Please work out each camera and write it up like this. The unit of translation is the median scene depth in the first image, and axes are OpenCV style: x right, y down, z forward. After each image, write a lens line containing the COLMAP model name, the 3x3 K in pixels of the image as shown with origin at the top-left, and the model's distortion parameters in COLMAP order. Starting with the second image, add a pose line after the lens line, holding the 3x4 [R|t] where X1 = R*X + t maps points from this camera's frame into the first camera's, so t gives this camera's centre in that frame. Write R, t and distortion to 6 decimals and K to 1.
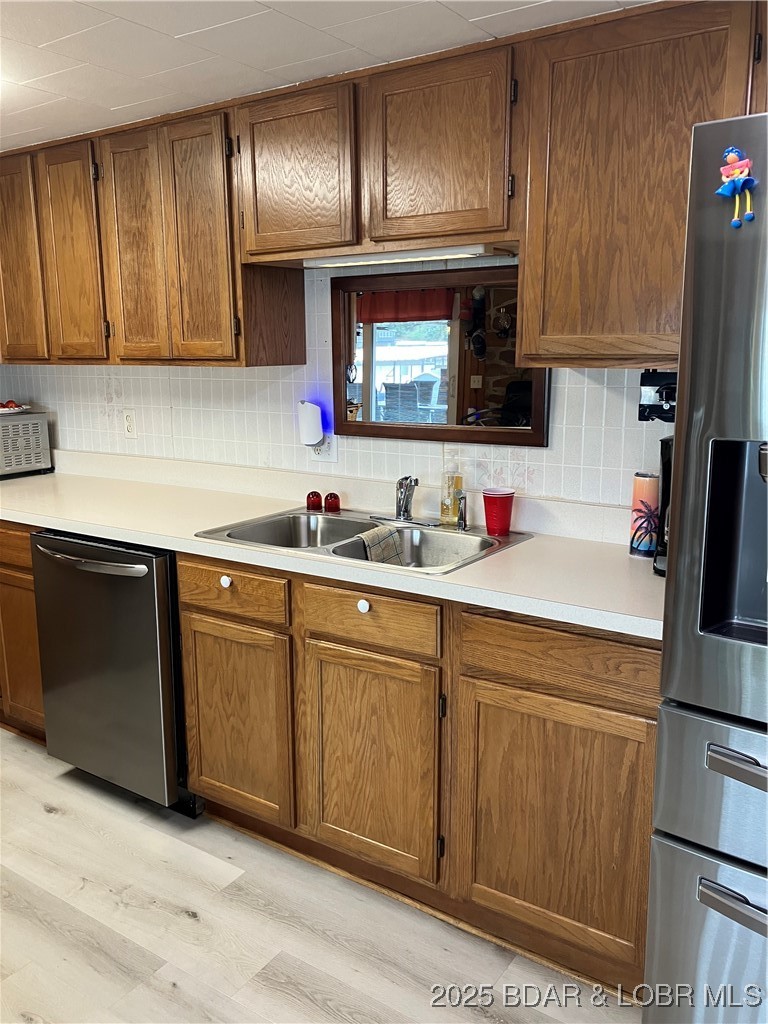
lens RADIAL K [[859.3, 0, 382.5], [0, 859.3, 519.1], [0, 0, 1]] dist [0.079669, -0.095363]
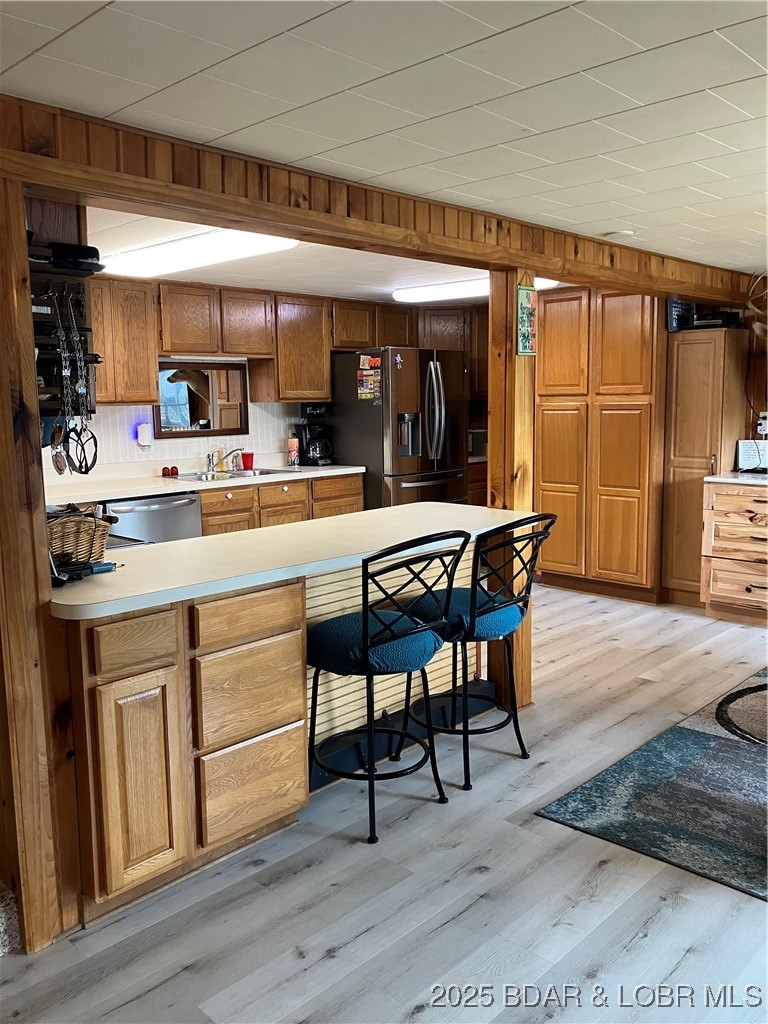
lens RADIAL K [[859.3, 0, 382.5], [0, 859.3, 519.1], [0, 0, 1]] dist [0.079669, -0.095363]
pose [[0.153952, -0.129835, 0.979511, -2.060548], [0.210910, 0.972800, 0.095796, 0.000207], [-0.965306, 0.191841, 0.177148, 0.184082]]
